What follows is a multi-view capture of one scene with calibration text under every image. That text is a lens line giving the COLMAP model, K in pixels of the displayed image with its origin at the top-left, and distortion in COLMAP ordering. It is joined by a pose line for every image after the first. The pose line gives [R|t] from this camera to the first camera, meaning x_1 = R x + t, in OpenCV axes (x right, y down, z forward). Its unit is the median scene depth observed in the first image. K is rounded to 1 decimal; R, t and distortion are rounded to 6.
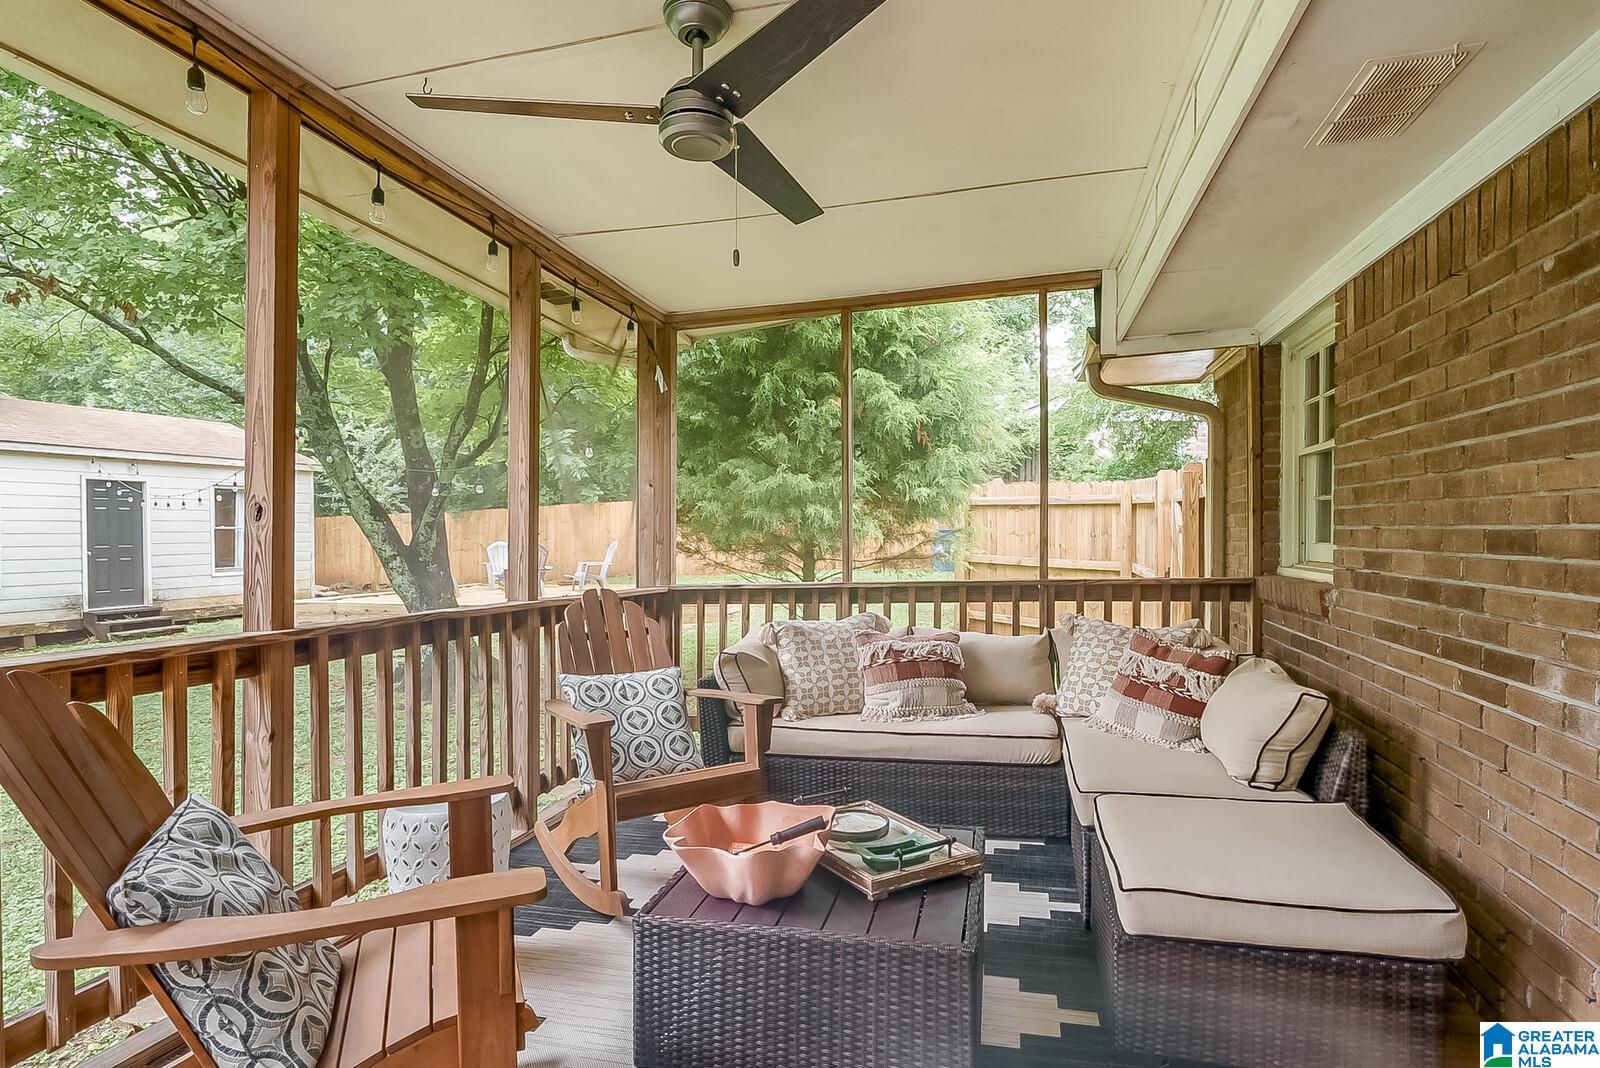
lens RADIAL K [[863.2, 0, 795.6], [0, 863.2, 530.9], [0, 0, 1]] dist [-0.005508, -0.000063]
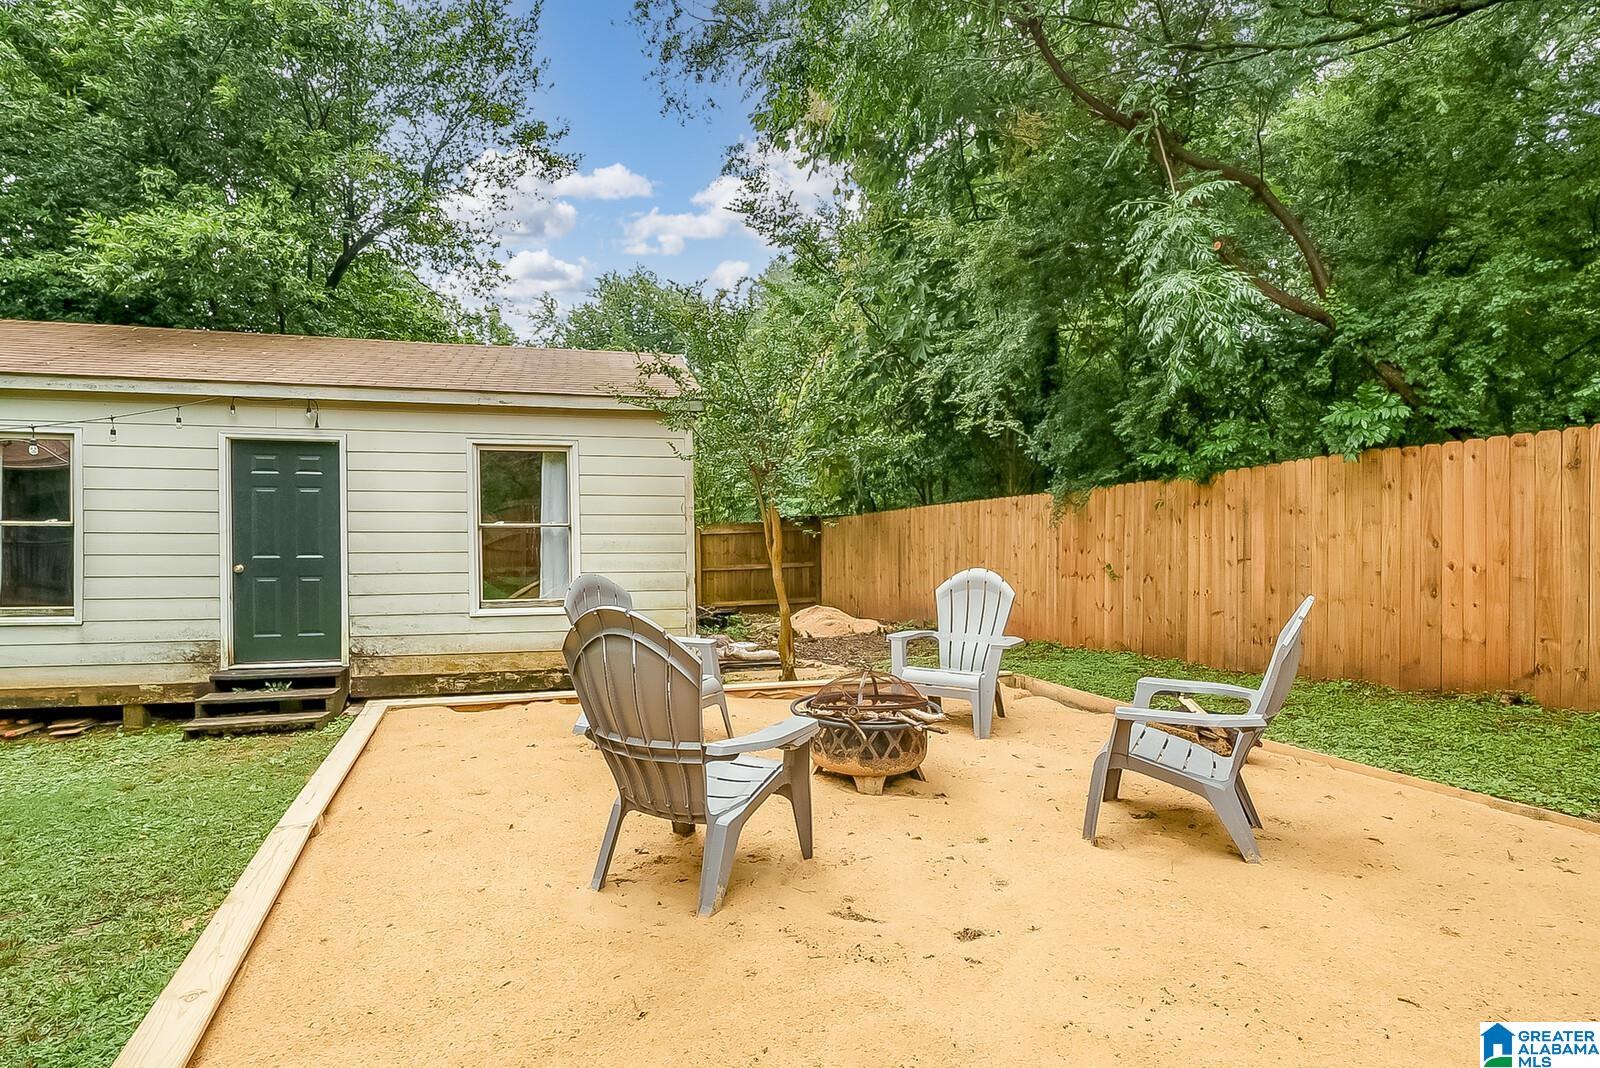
lens RADIAL K [[863.2, 0, 800.9], [0, 863.2, 539.0], [0, 0, 1]] dist [-0.005508, -0.000063]
pose [[0.561012, 0.008605, -0.827763, -0.136267], [-0.005745, 0.999962, 0.006502, 0.000553], [0.827787, 0.001108, 0.561041, 0.991585]]
